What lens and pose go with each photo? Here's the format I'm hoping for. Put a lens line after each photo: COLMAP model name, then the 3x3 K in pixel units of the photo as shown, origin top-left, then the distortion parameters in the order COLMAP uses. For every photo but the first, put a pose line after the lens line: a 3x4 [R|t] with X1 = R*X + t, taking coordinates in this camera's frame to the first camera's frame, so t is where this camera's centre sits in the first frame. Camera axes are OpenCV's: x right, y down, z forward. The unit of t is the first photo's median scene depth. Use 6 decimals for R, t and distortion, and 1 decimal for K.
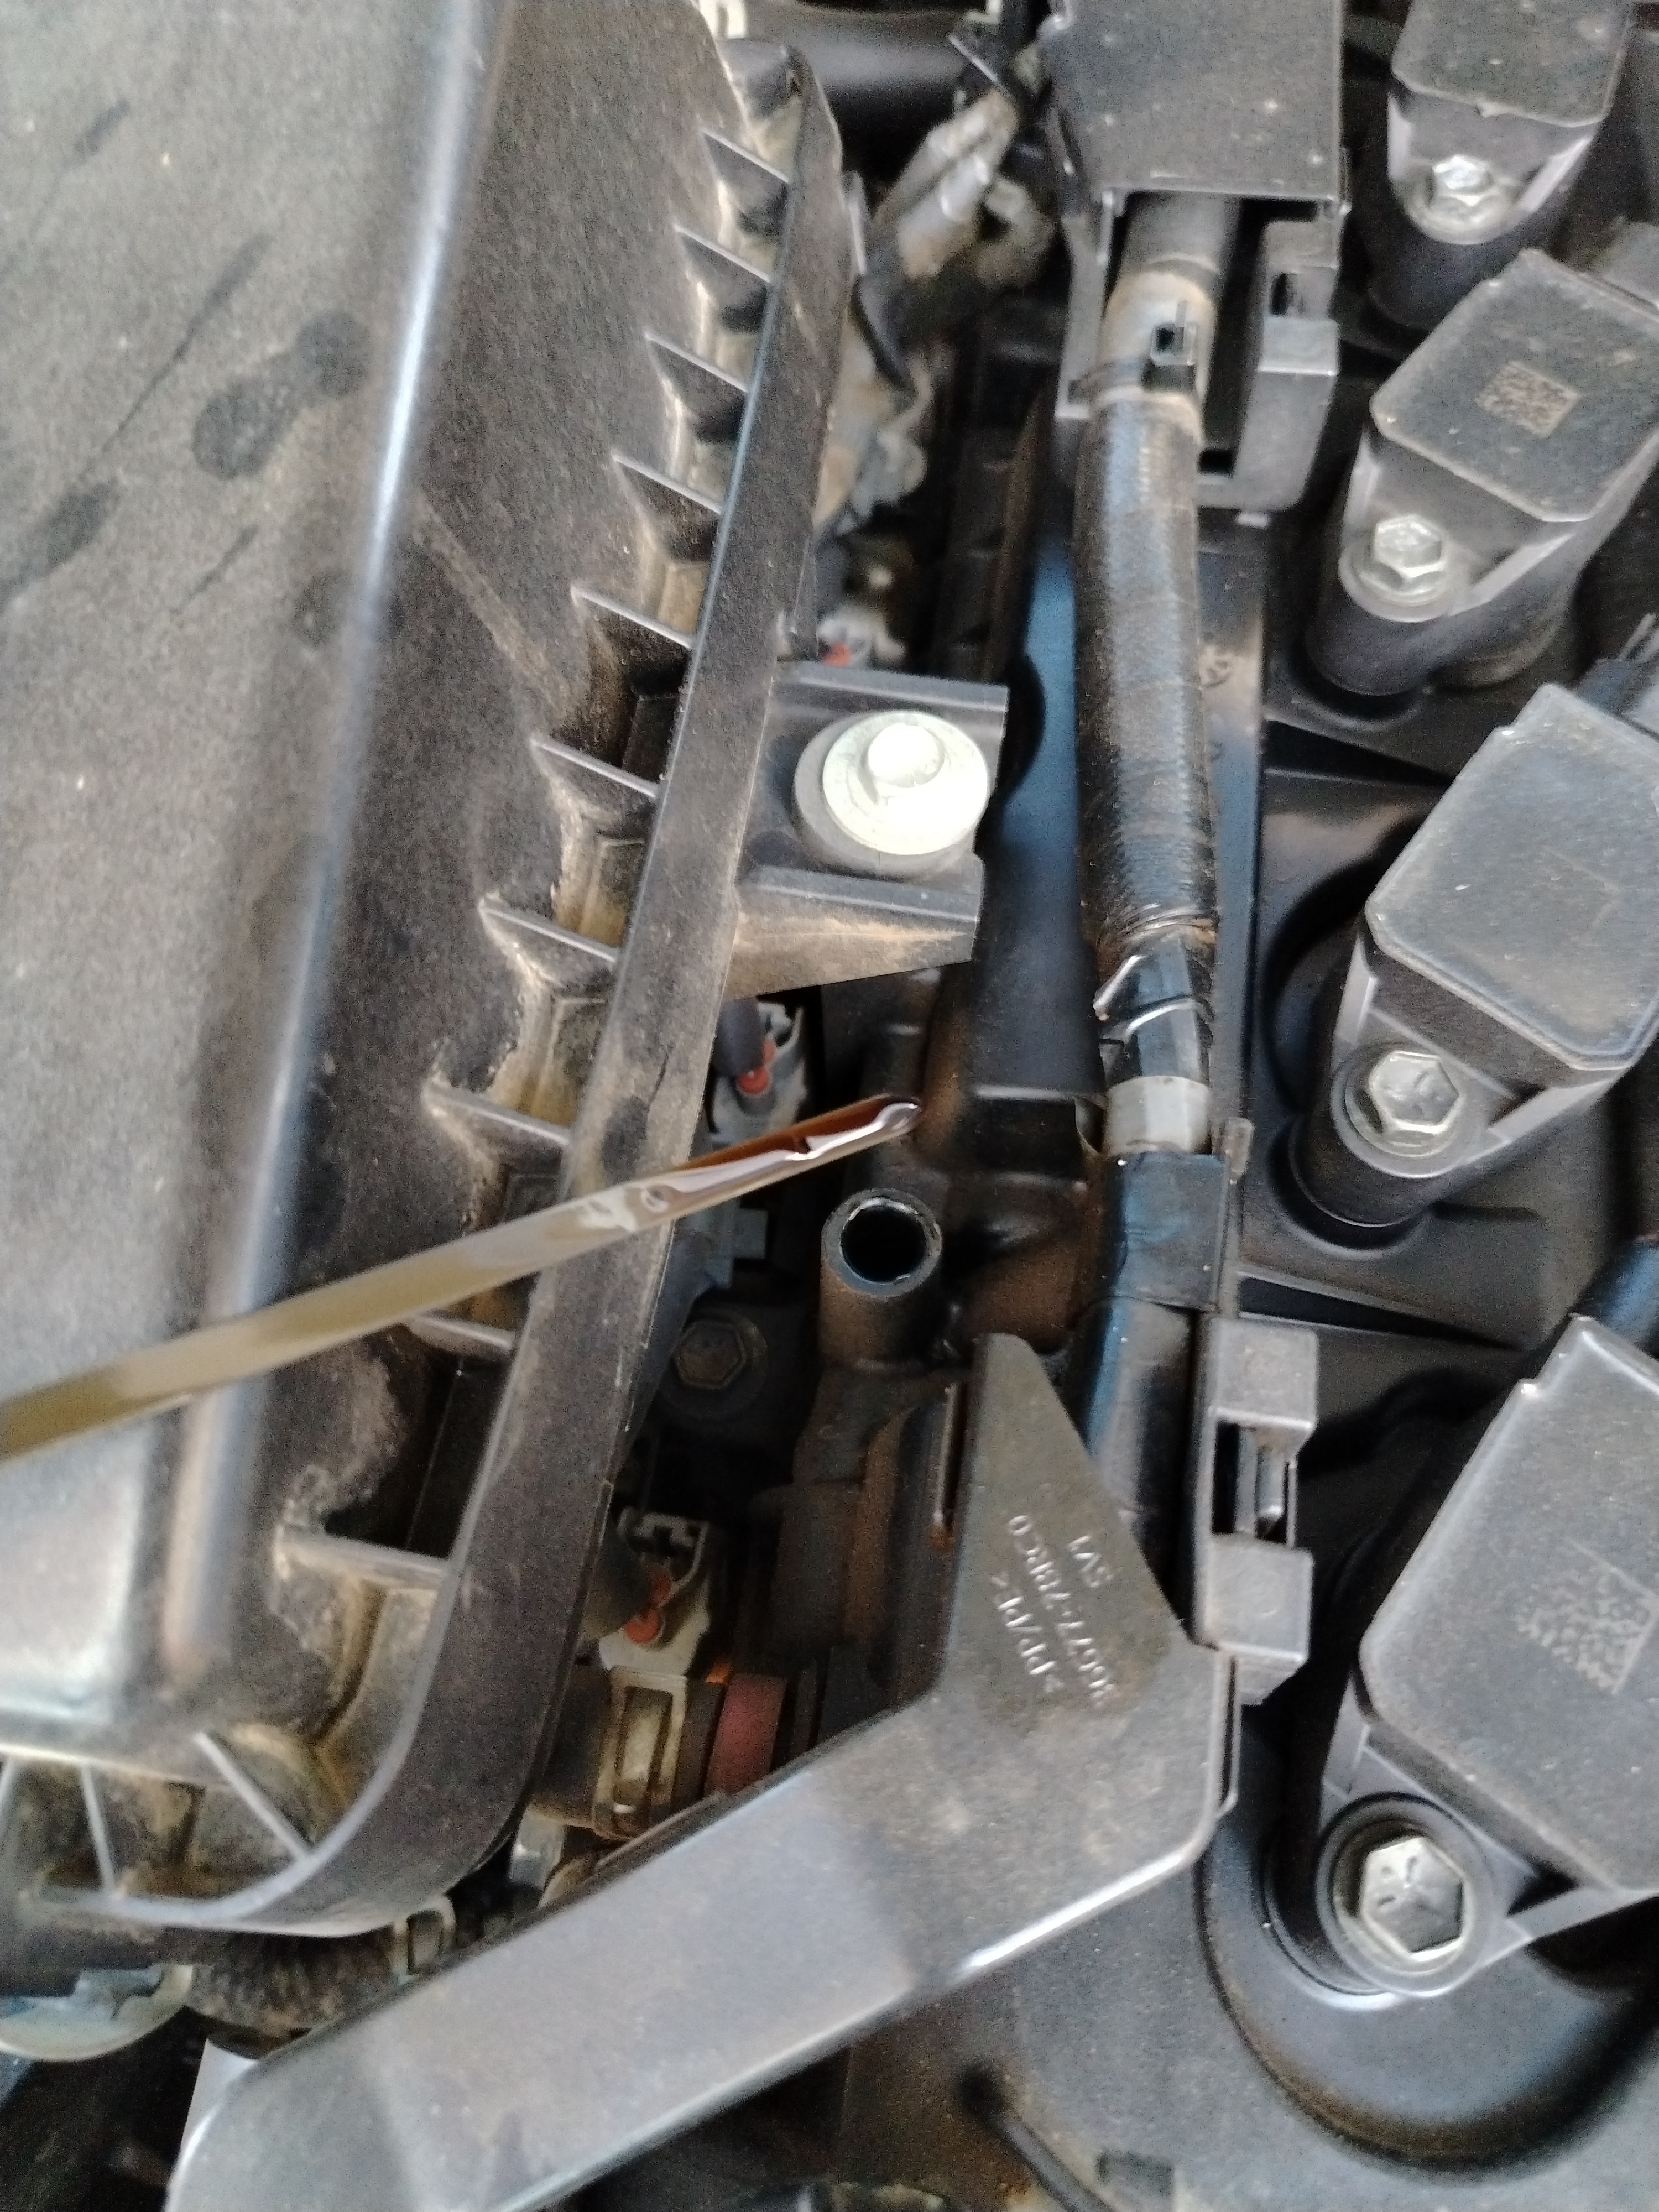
lens RADIAL K [[1574.6, 0, 852.4], [0, 1574.6, 1094.3], [0, 0, 1]] dist [0.007037, -0.026016]
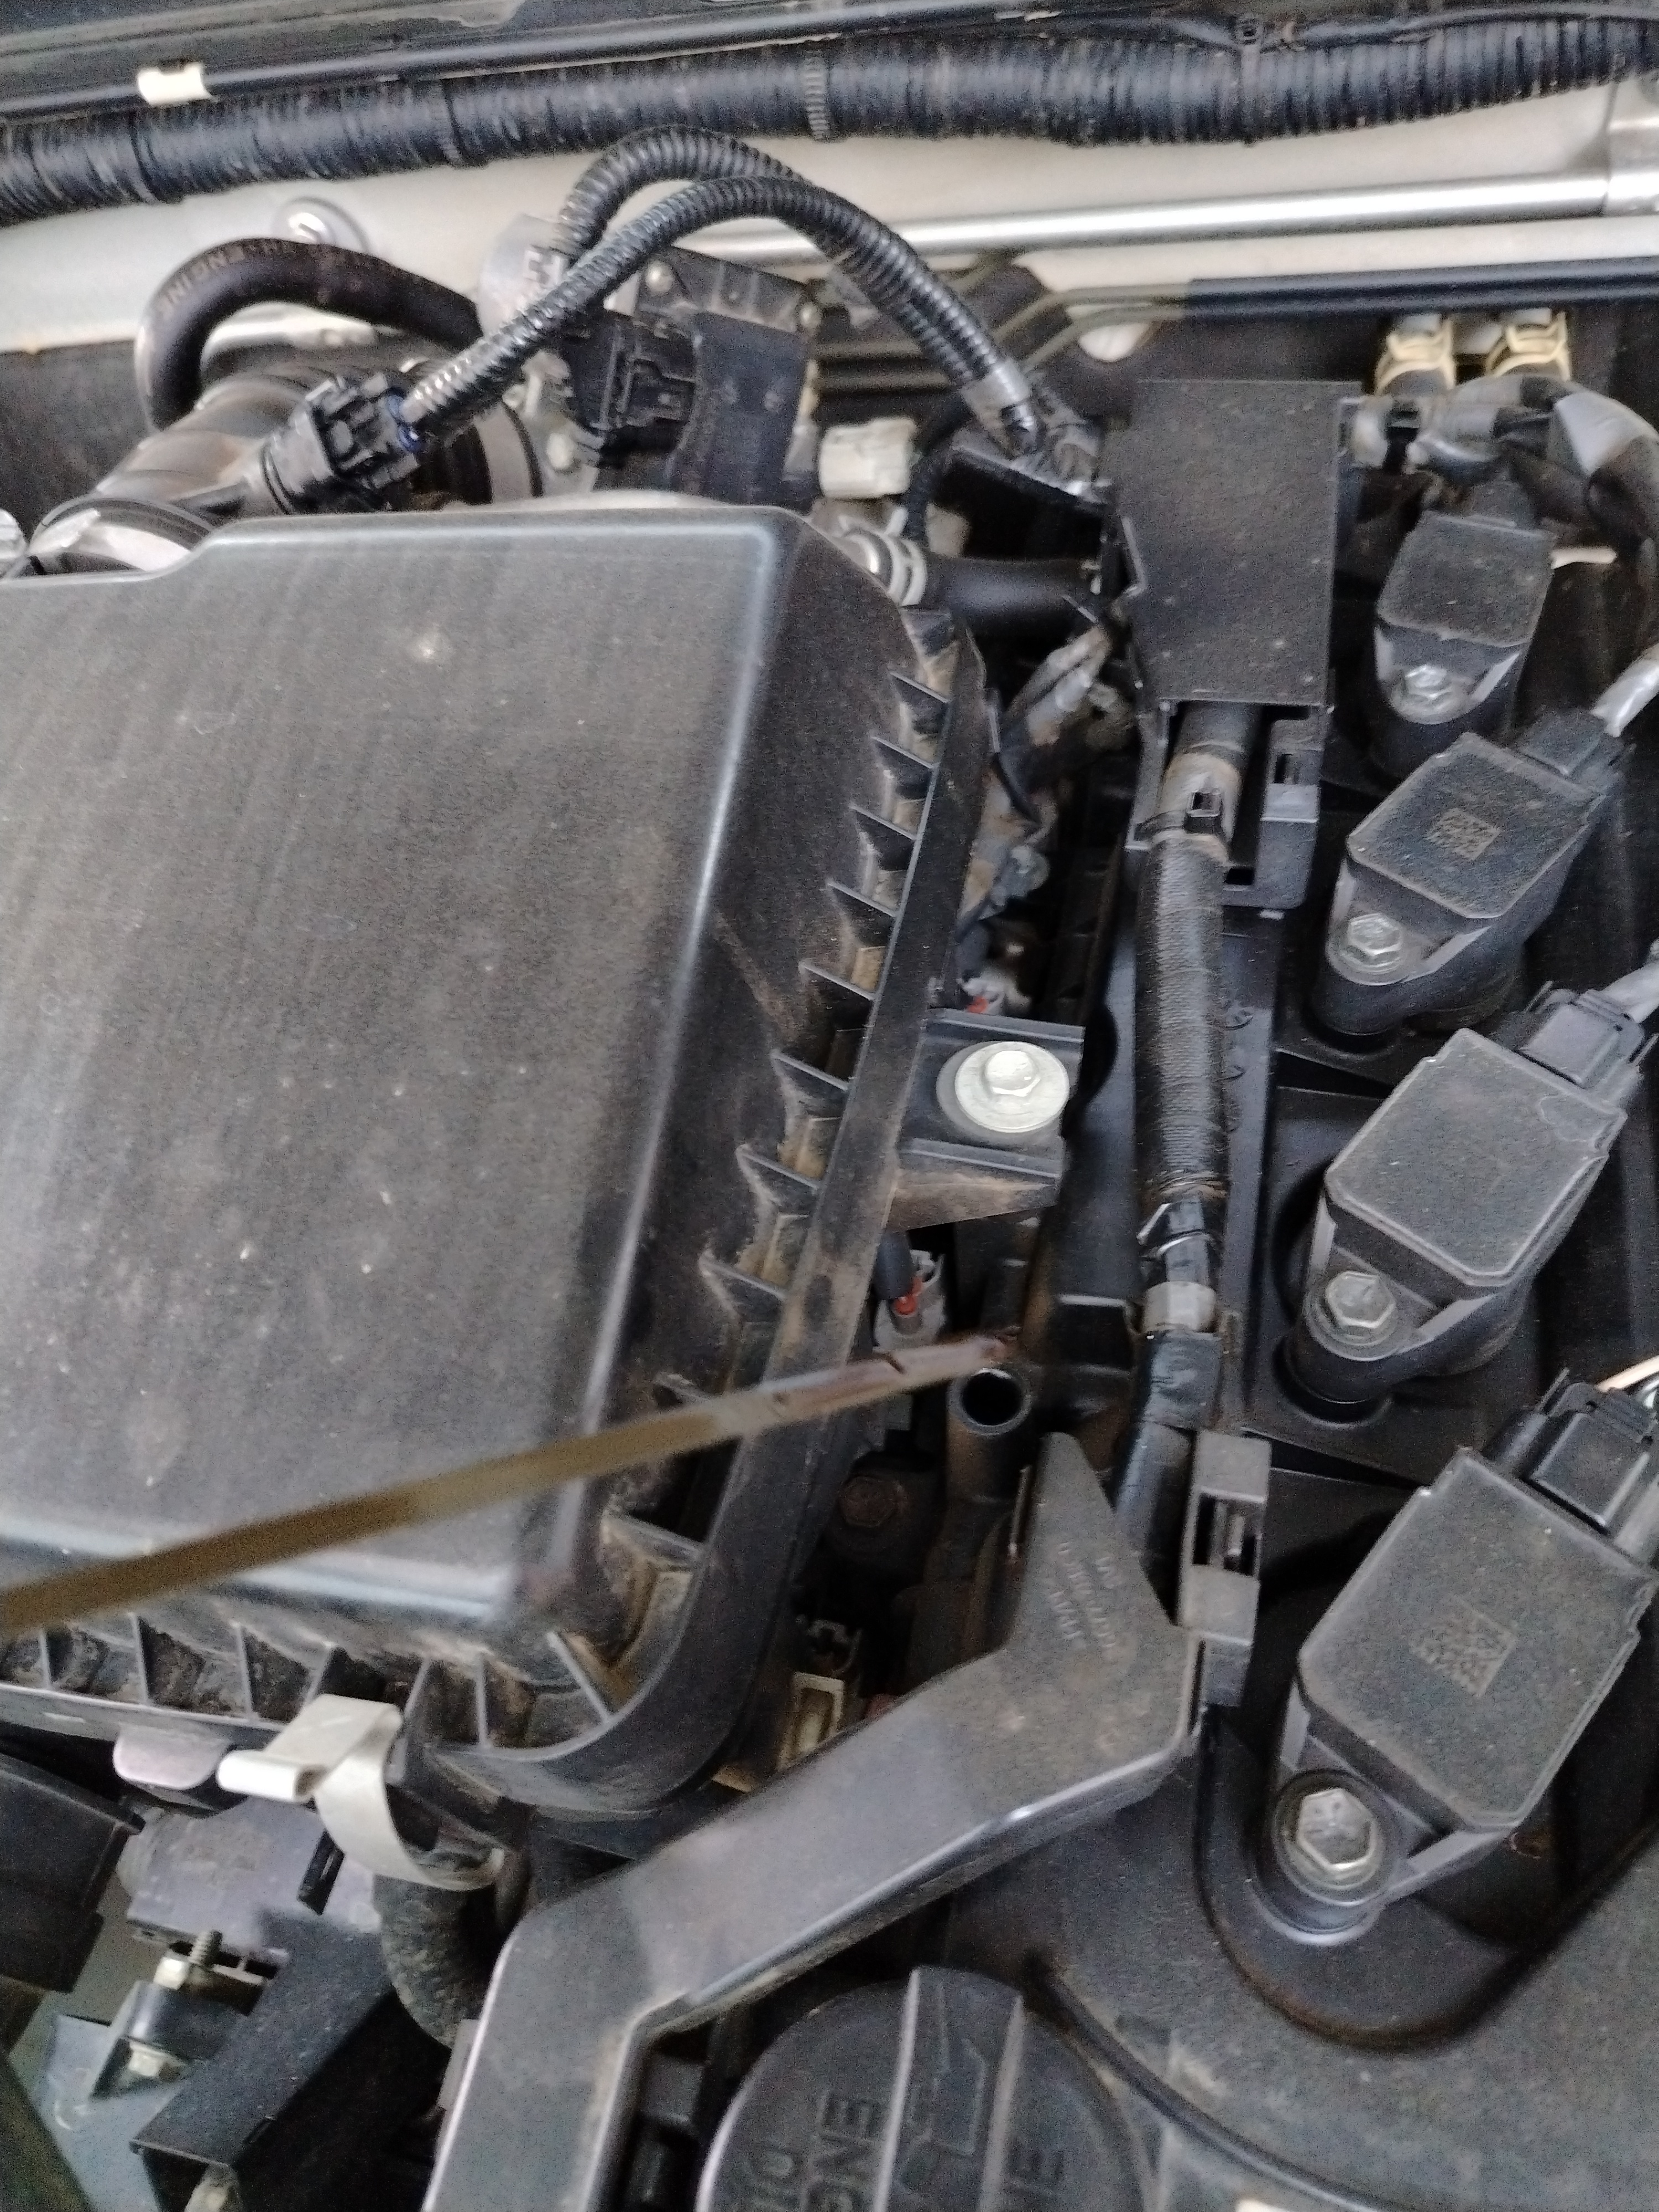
lens RADIAL K [[1574.6, 0, 834.1], [0, 1574.6, 1118.2], [0, 0, 1]] dist [0.007037, -0.026016]
pose [[0.992700, 0.017616, -0.119319, 0.048330], [-0.040929, 0.979776, -0.195869, 0.140389], [0.113455, 0.199323, 0.973344, -0.501470]]
